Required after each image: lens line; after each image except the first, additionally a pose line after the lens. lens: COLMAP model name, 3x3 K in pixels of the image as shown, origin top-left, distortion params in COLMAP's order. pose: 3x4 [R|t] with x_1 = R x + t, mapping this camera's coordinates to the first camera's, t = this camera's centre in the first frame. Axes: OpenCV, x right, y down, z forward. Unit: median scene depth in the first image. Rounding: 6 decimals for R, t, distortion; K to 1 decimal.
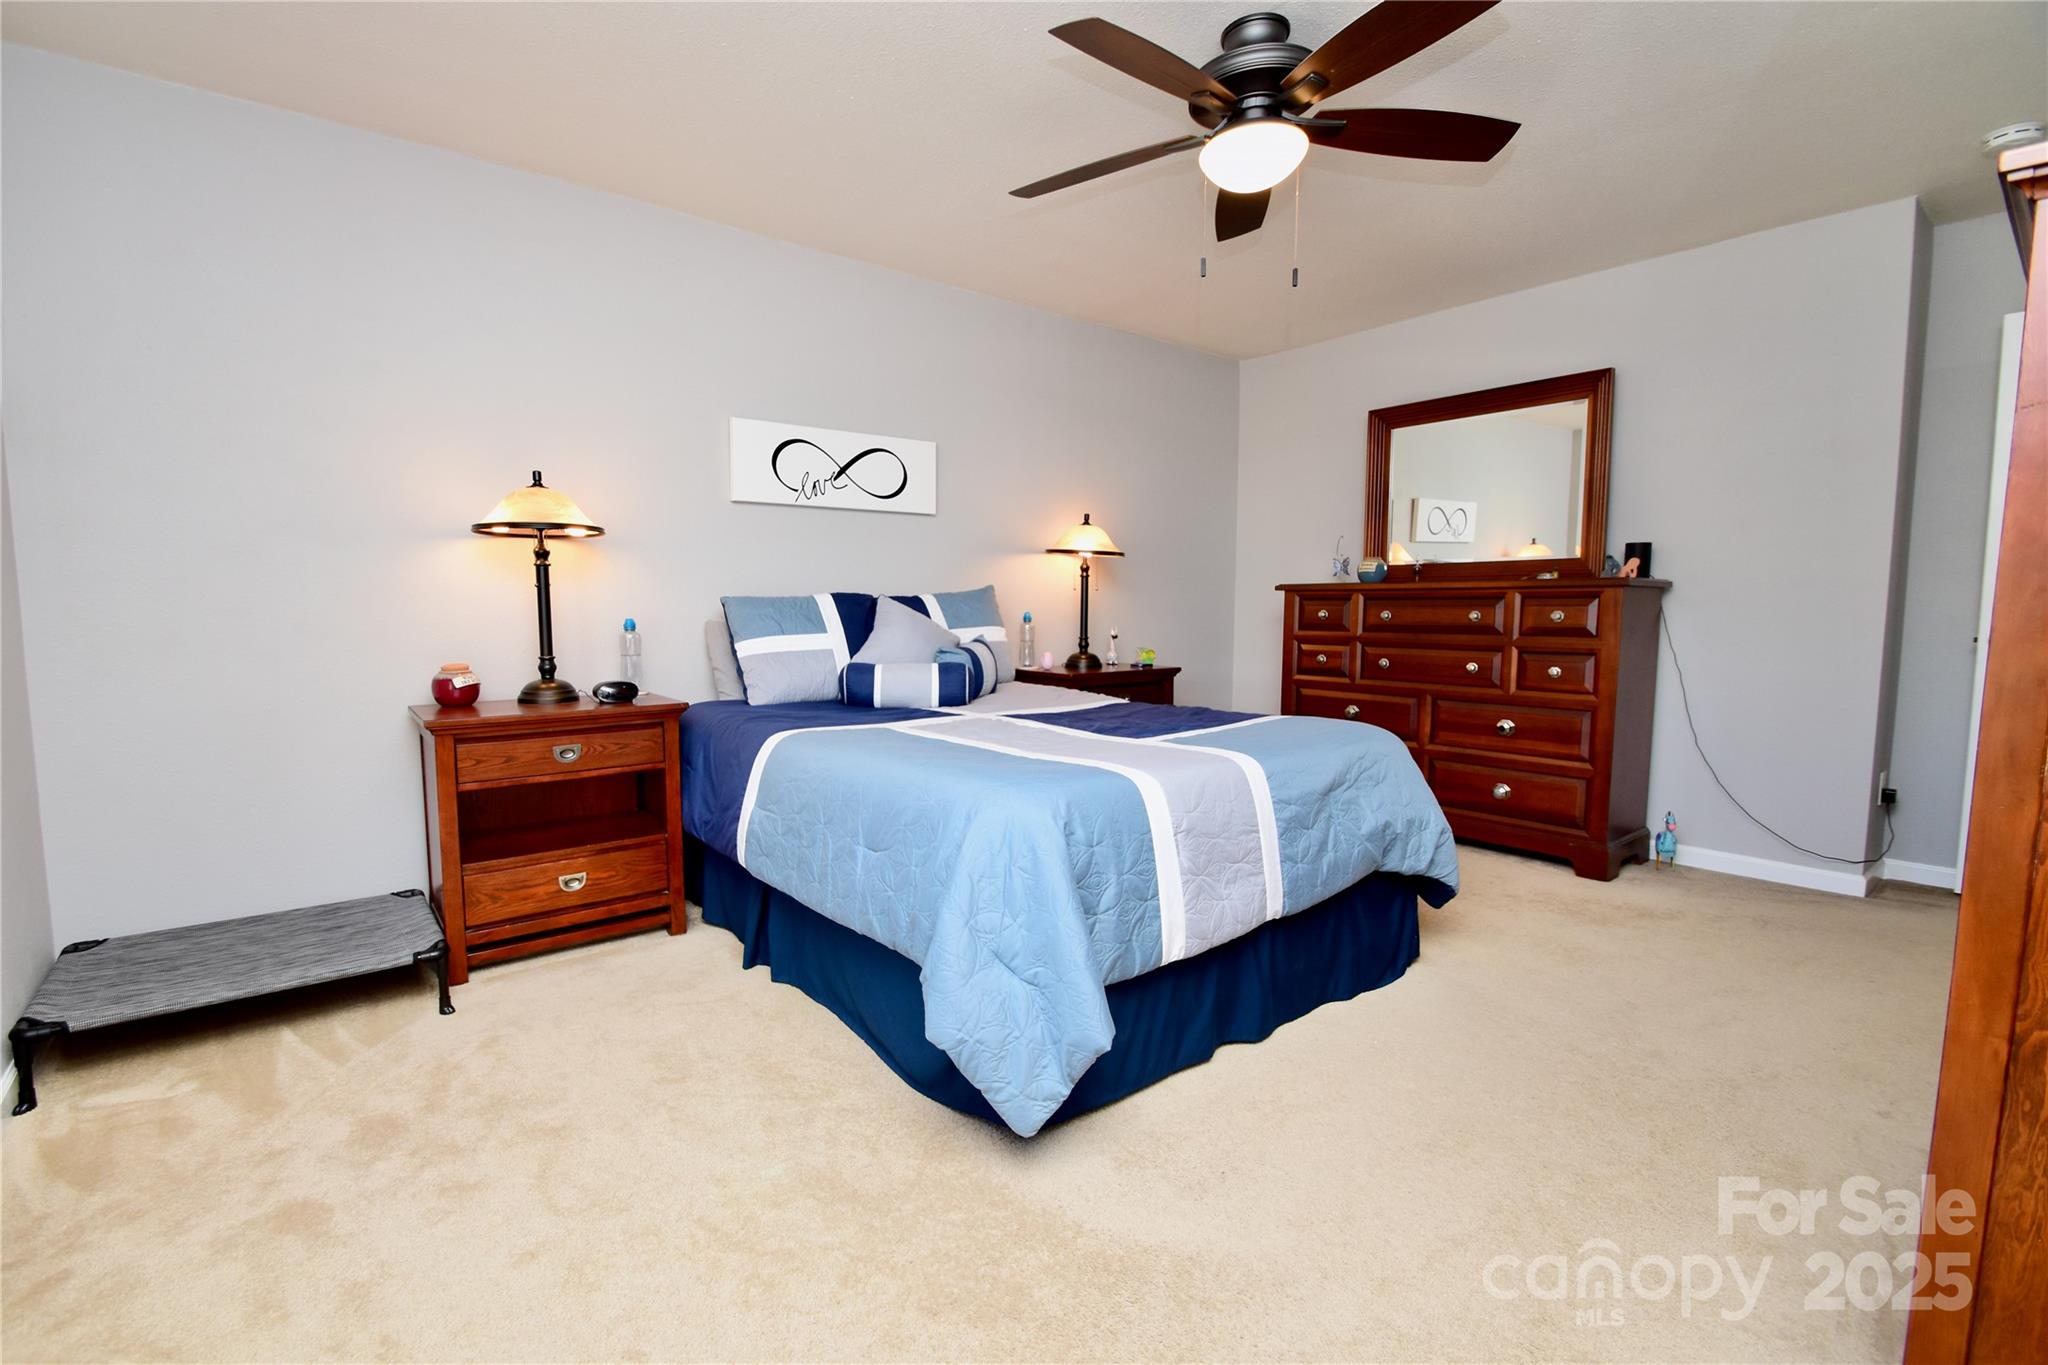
lens RADIAL K [[835.1, 0, 1020.2], [0, 835.1, 671.3], [0, 0, 1]] dist [-0.000622, -0.000031]
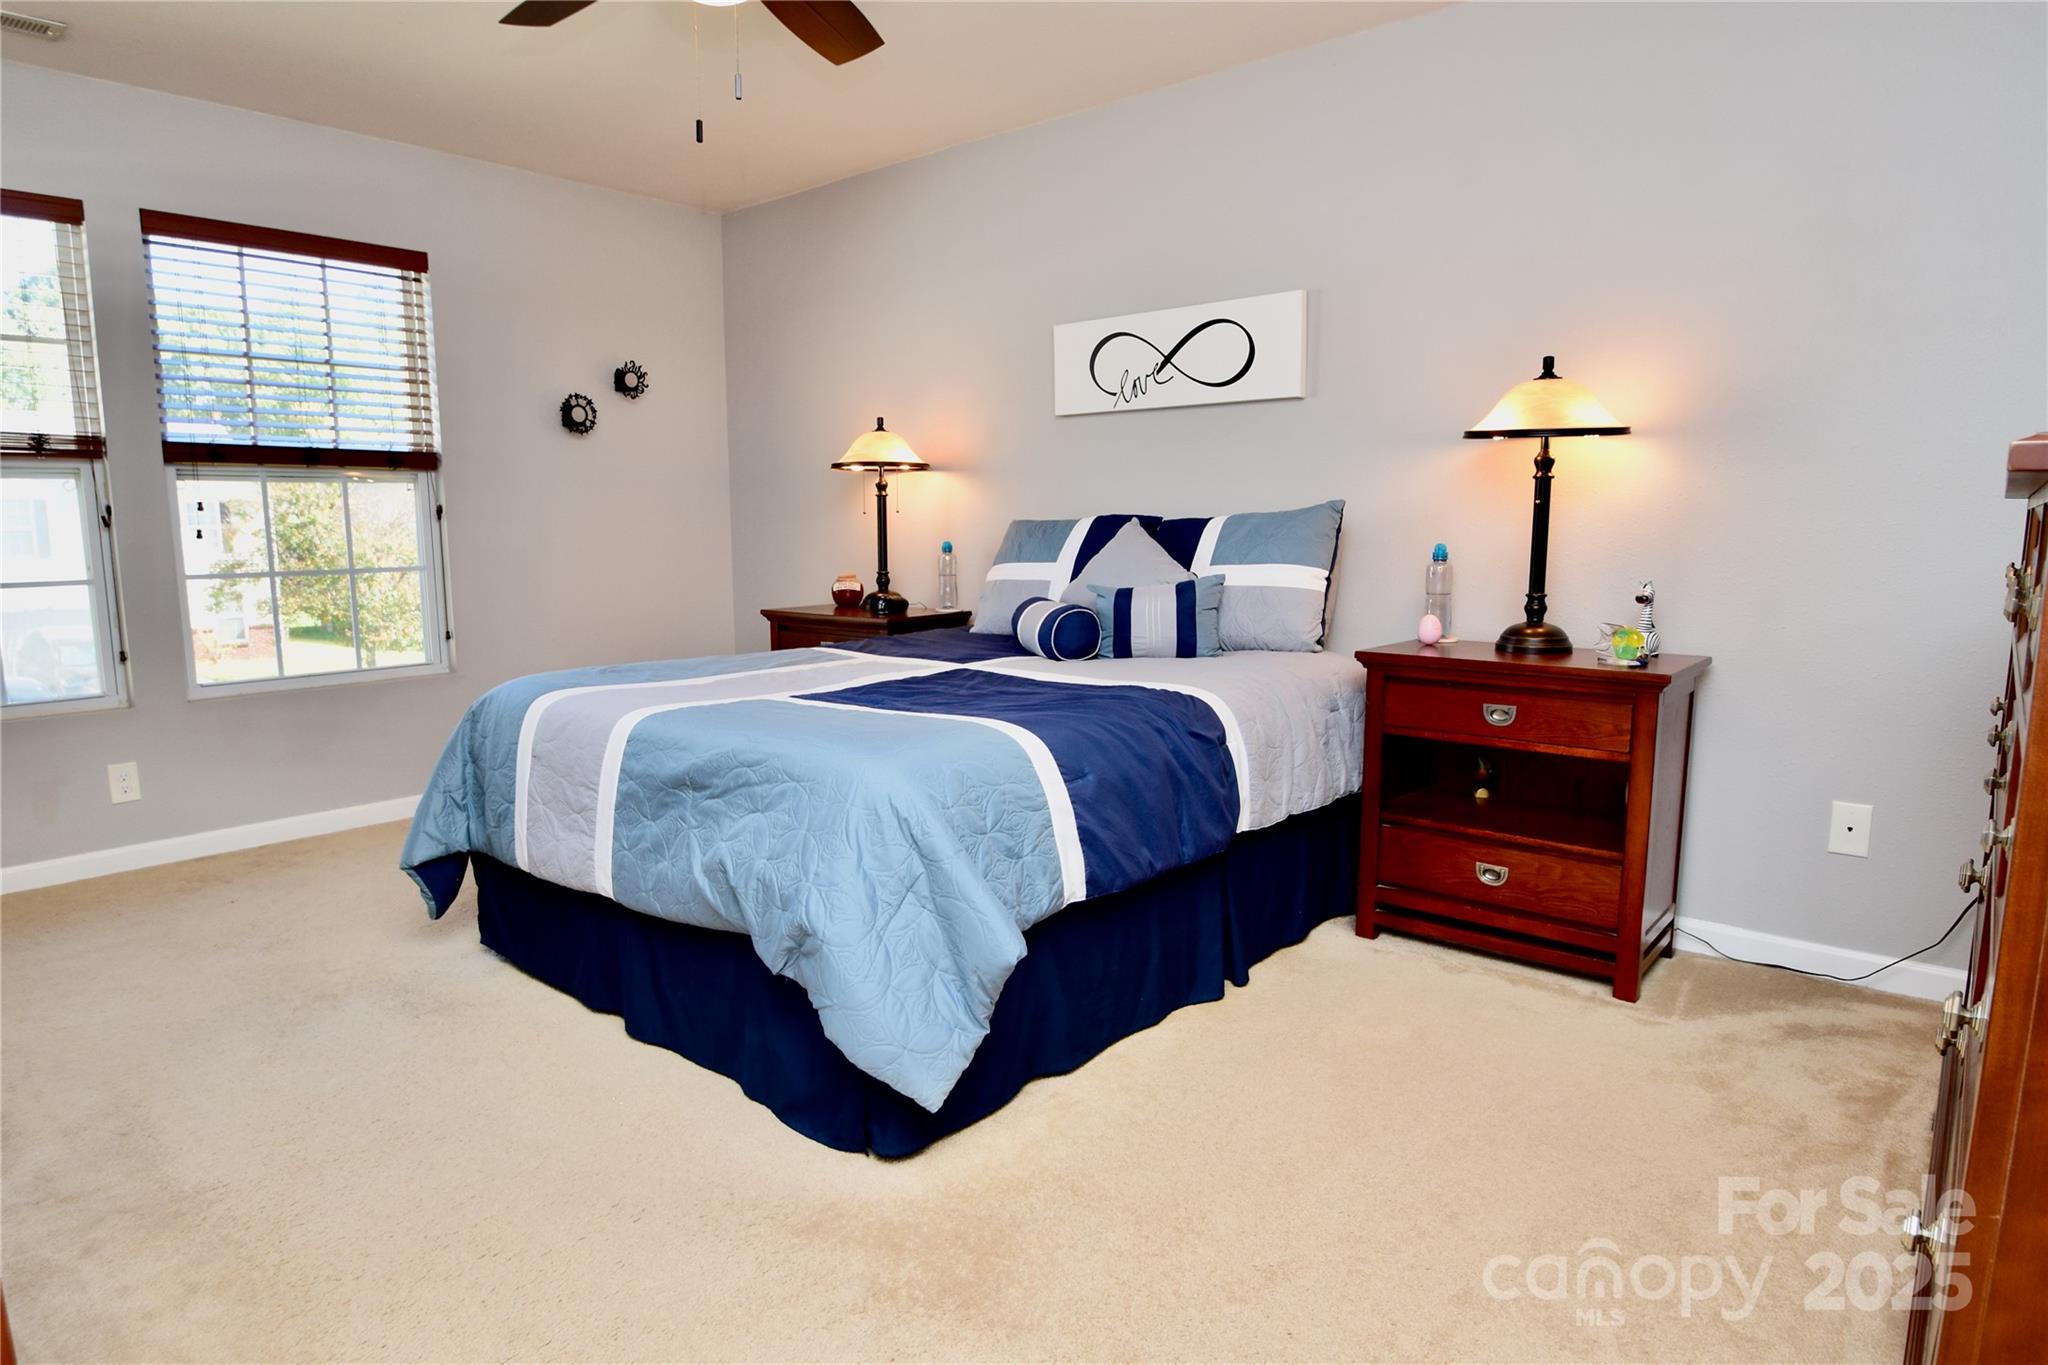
lens RADIAL K [[1146.5, 0, 1022.4], [0, 1146.5, 691.5], [0, 0, 1]] dist [-0.049055, 0.000597]
pose [[0.244470, 0.140756, -0.959386, 0.835164], [-0.077368, 0.989085, 0.125398, -0.054461], [0.966565, 0.043569, 0.252692, 0.610070]]
